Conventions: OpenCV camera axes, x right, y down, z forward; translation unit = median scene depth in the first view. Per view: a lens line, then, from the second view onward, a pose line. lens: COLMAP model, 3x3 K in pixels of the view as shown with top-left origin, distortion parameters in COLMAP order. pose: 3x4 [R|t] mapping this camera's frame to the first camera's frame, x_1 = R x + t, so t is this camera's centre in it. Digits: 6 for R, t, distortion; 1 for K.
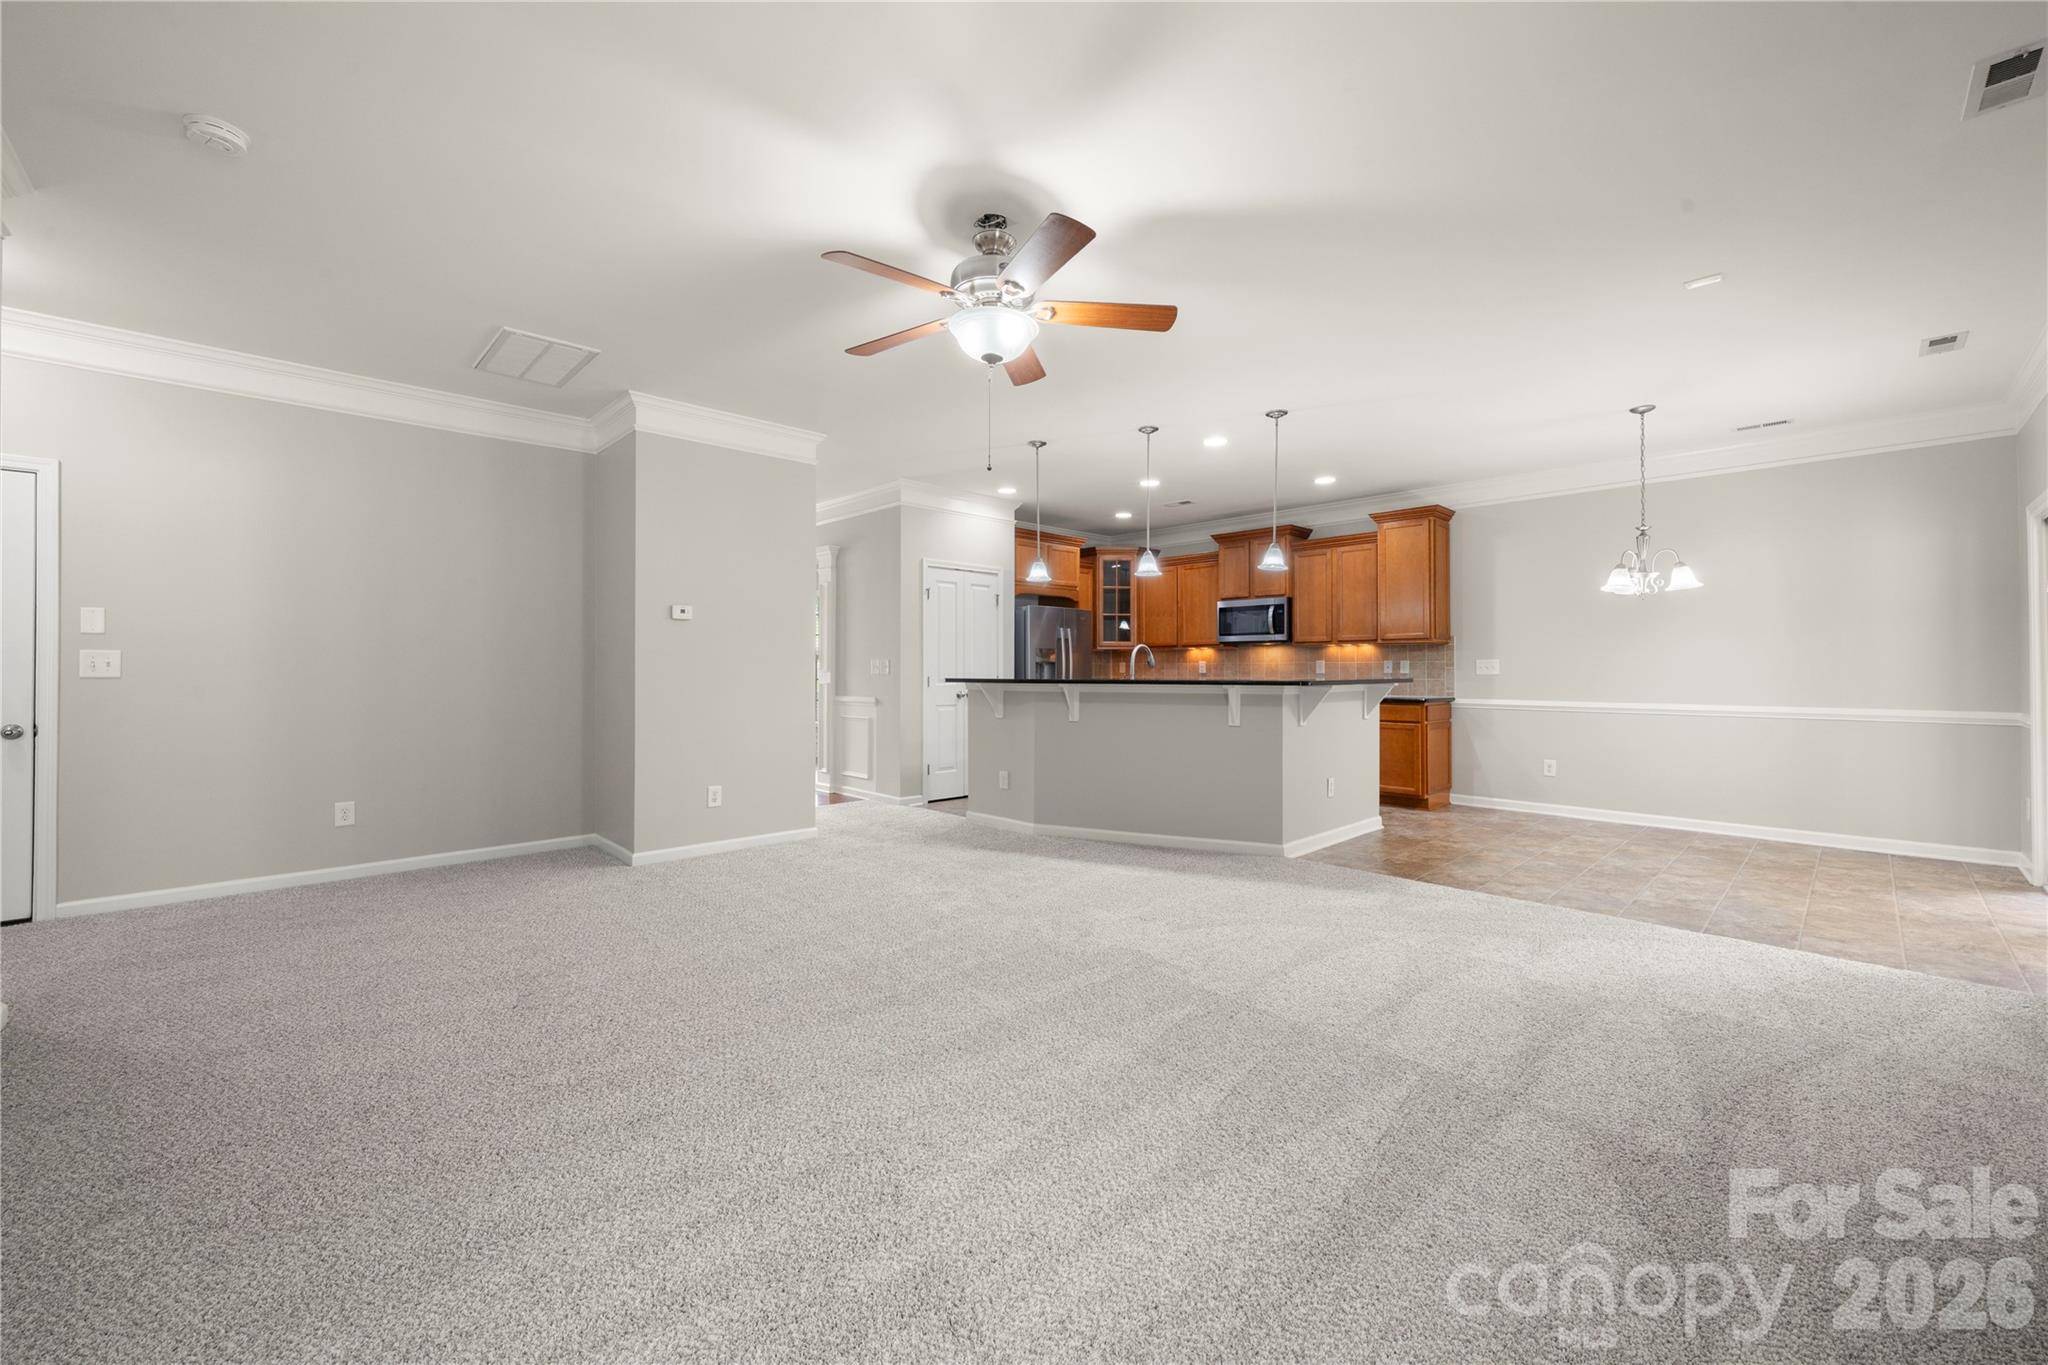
lens RADIAL K [[771.4, 0, 1016.0], [0, 771.4, 665.9], [0, 0, 1]] dist [-0.001189, -0.000157]
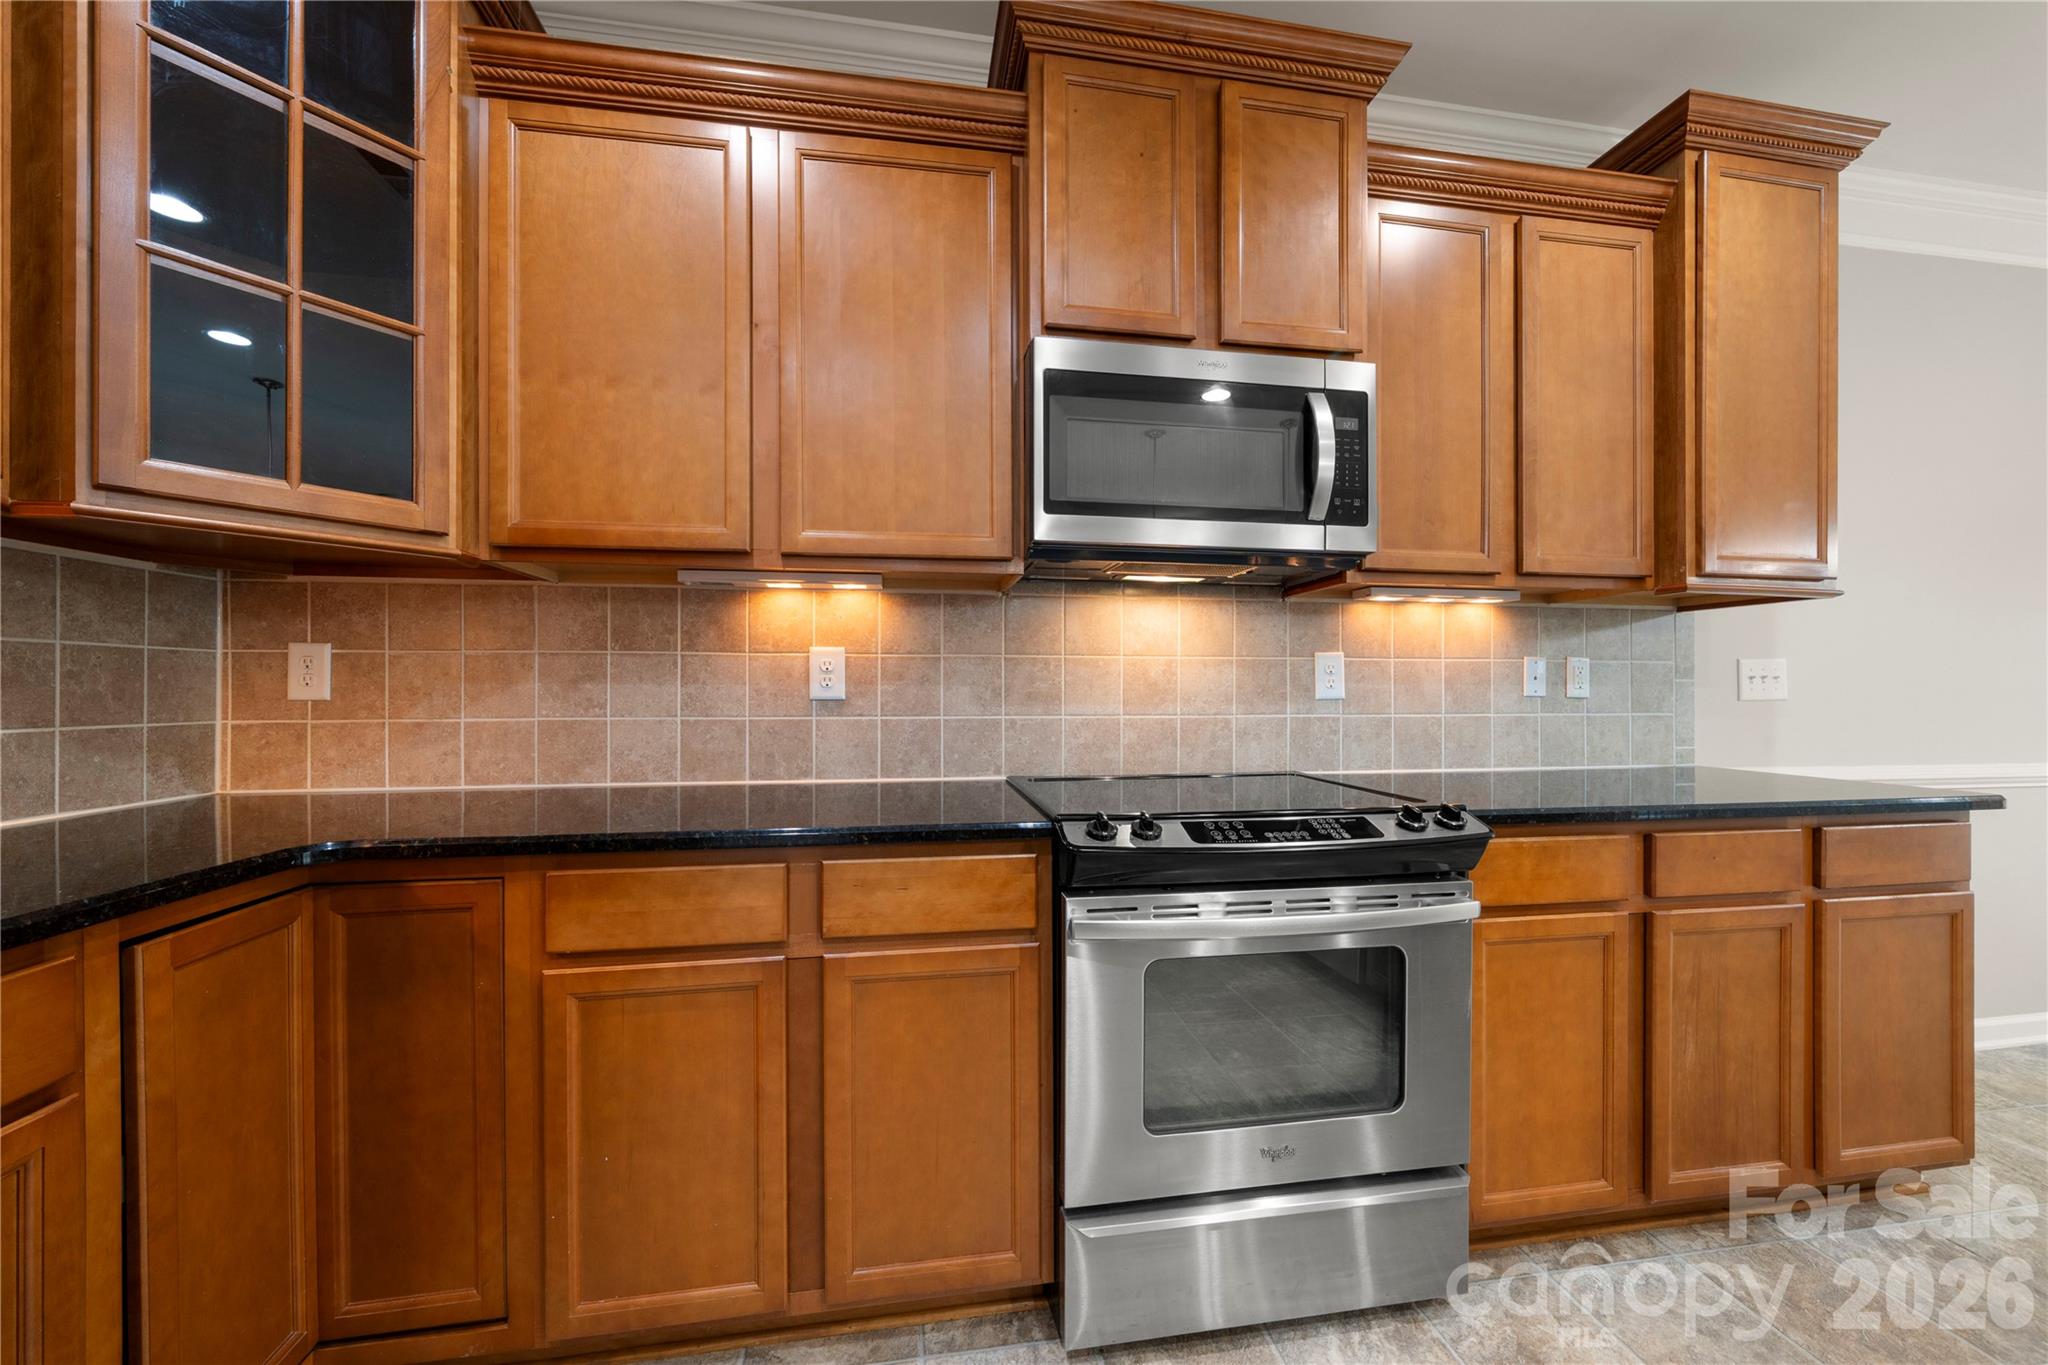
lens RADIAL K [[748.0, 0, 1022.3], [0, 748.0, 687.9], [0, 0, 1]] dist [-0.002451, -0.000162]
pose [[0.553192, 0.000893, 0.833053, 0.093385], [-0.004907, 0.999986, 0.002186, 0.005316], [-0.833039, -0.005297, 0.553189, 0.835819]]
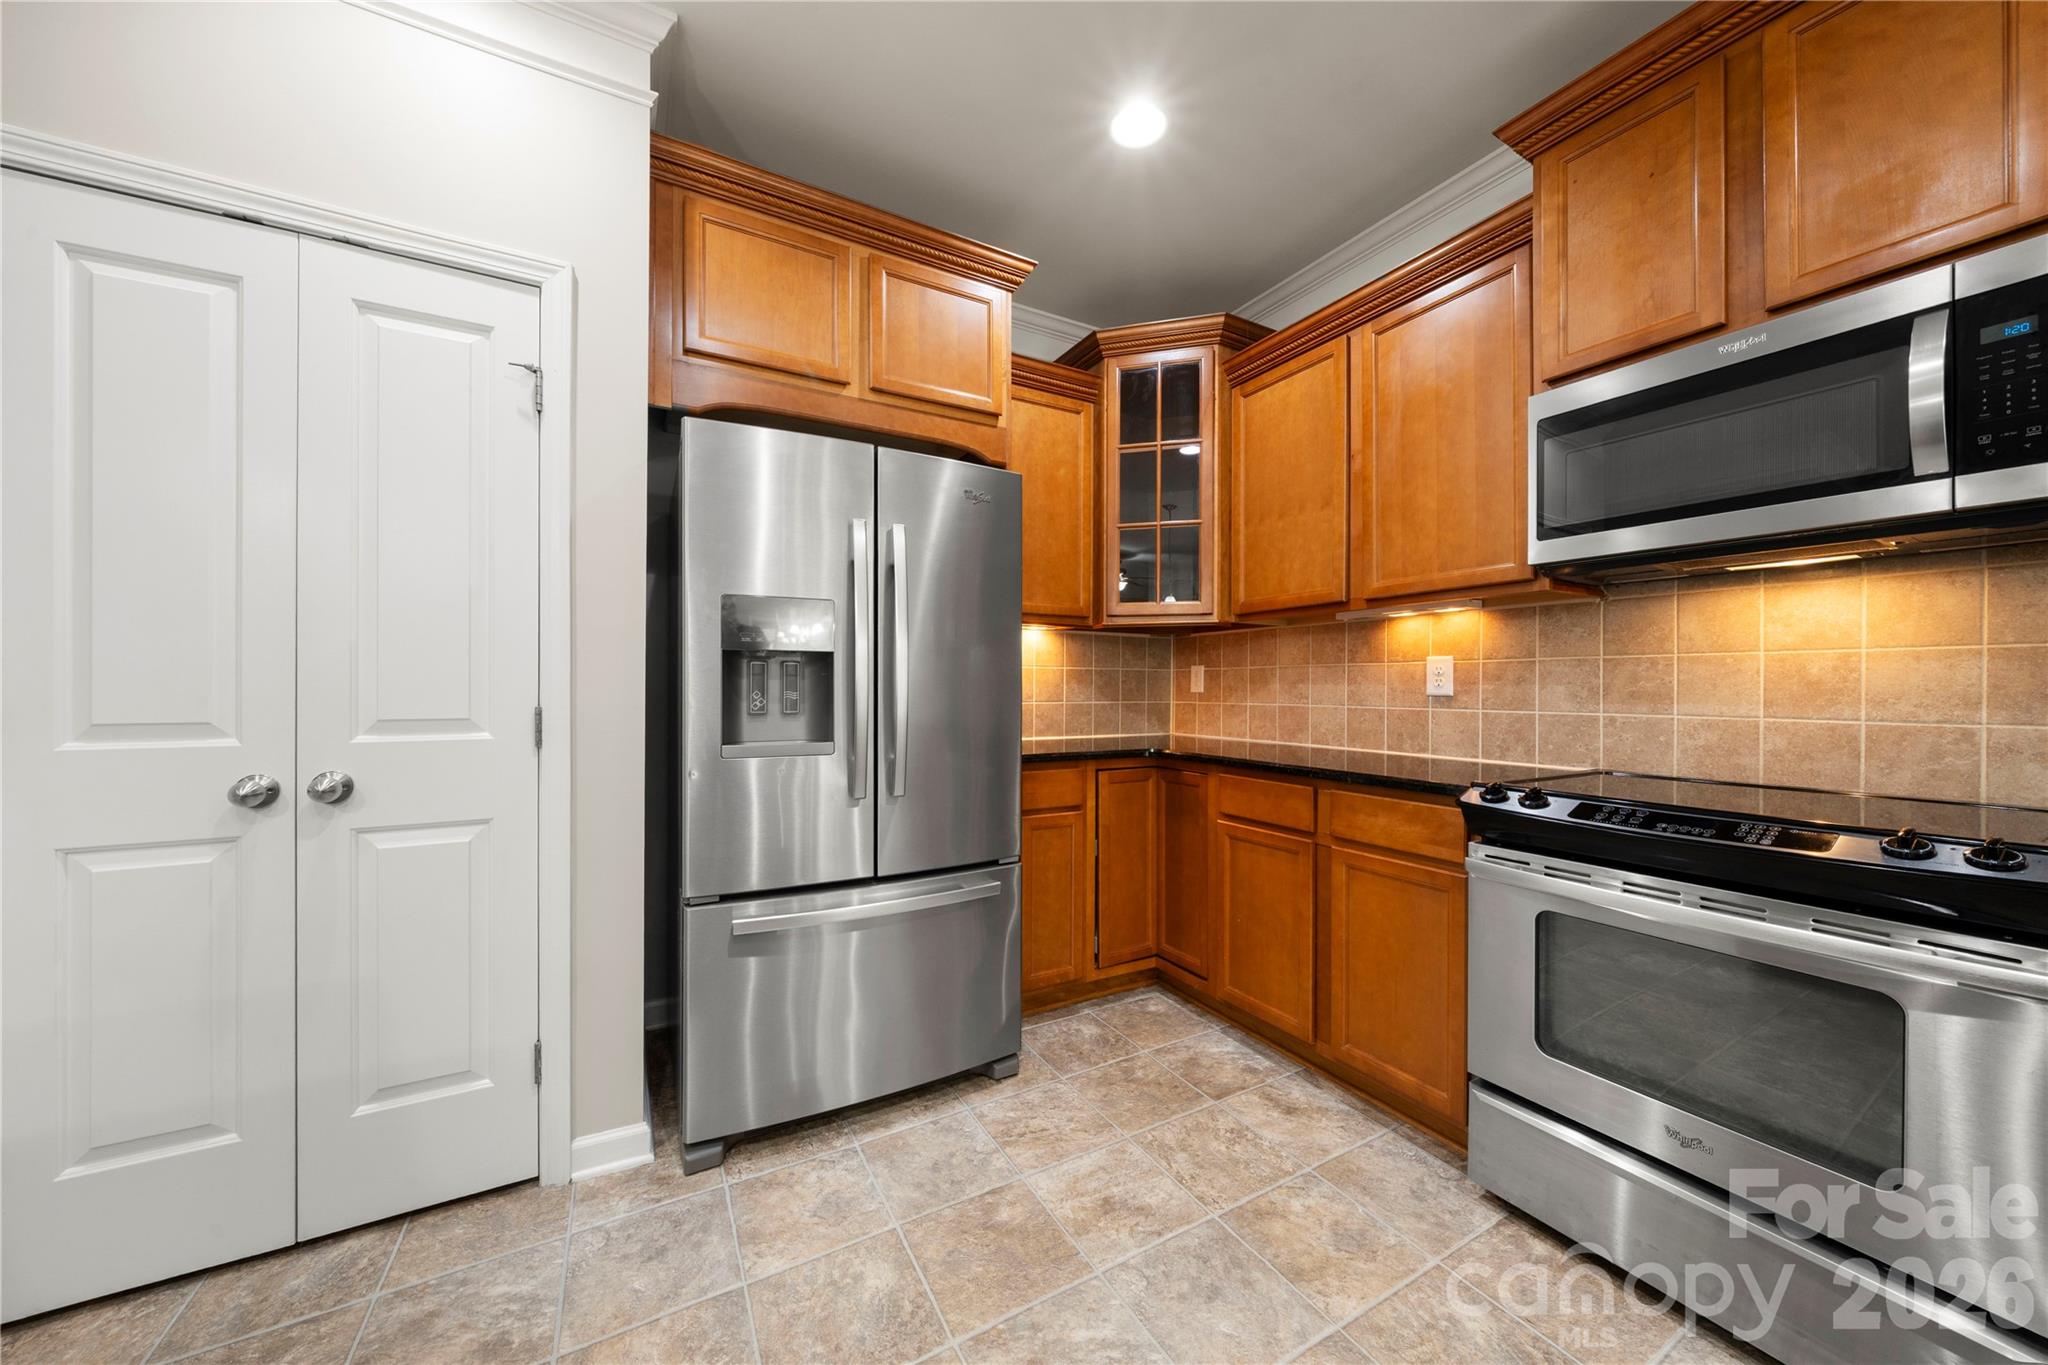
lens RADIAL K [[707.1, 0, 1024.0], [0, 707.1, 682.5], [0, 0, 1]] dist [0.000780, -0.000133]
pose [[0.973526, 0.002701, -0.228562, 0.148263], [-0.003368, 0.999991, -0.002527, 0.005542], [0.228553, 0.003230, 0.973526, 0.700119]]
